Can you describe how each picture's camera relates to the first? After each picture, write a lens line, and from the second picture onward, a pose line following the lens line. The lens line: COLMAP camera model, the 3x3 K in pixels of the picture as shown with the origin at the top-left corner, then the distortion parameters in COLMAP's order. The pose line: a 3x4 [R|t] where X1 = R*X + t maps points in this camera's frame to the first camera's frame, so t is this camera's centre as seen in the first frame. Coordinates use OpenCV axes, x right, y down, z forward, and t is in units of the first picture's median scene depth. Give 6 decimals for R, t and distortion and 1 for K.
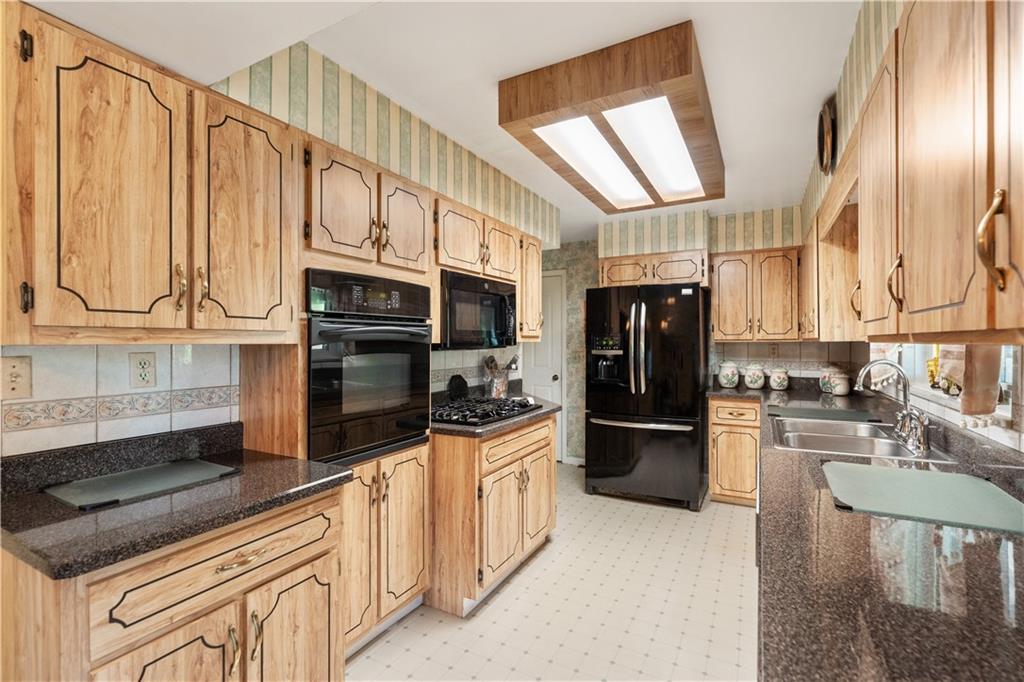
lens RADIAL K [[454.1, 0, 514.4], [0, 454.1, 342.8], [0, 0, 1]] dist [-0.002453, 0.000022]
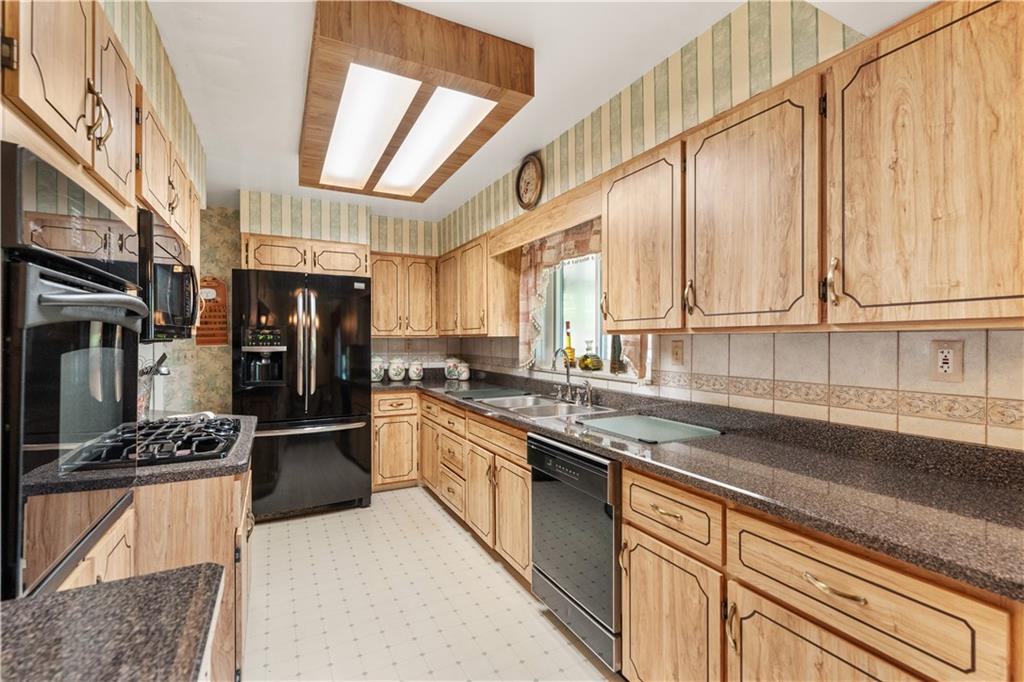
lens RADIAL K [[454.1, 0, 516.6], [0, 454.1, 341.9], [0, 0, 1]] dist [-0.002453, 0.000022]
pose [[0.553724, 0.002233, 0.832698, -0.240380], [-0.001023, 0.999997, -0.002001, 0.010242], [-0.832700, 0.000256, 0.553725, 0.167506]]
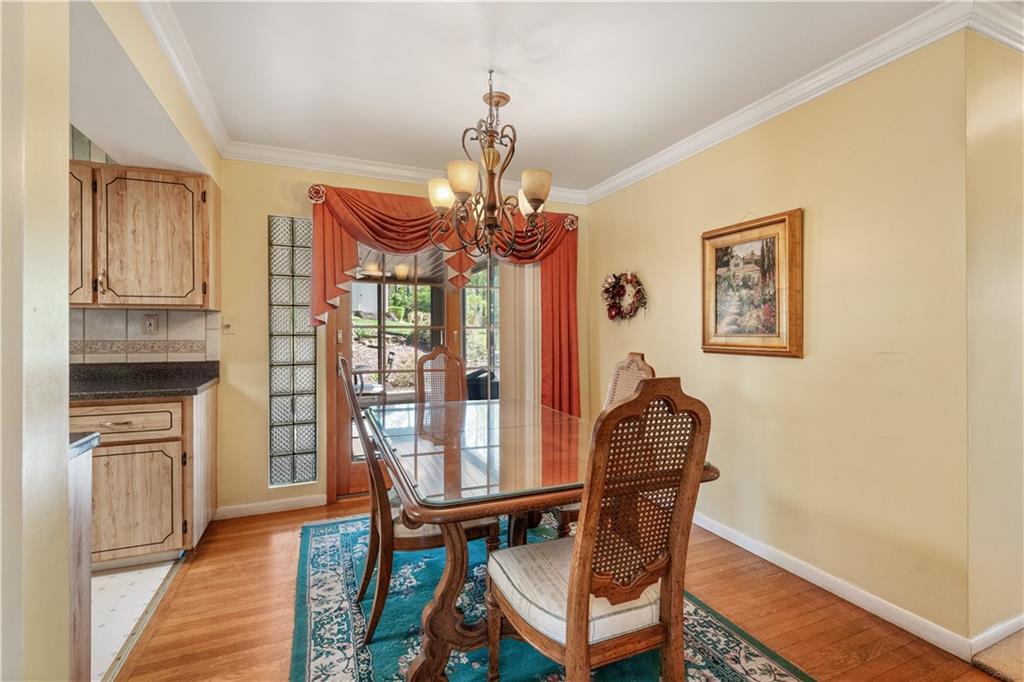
lens RADIAL K [[454.1, 0, 504.7], [0, 454.1, 334.4], [0, 0, 1]] dist [-0.002453, 0.000022]
pose [[-0.782533, 0.001561, 0.622607, -0.682837], [0.004367, 0.999986, 0.002982, 0.040811], [-0.622594, 0.005053, -0.782529, 0.306277]]
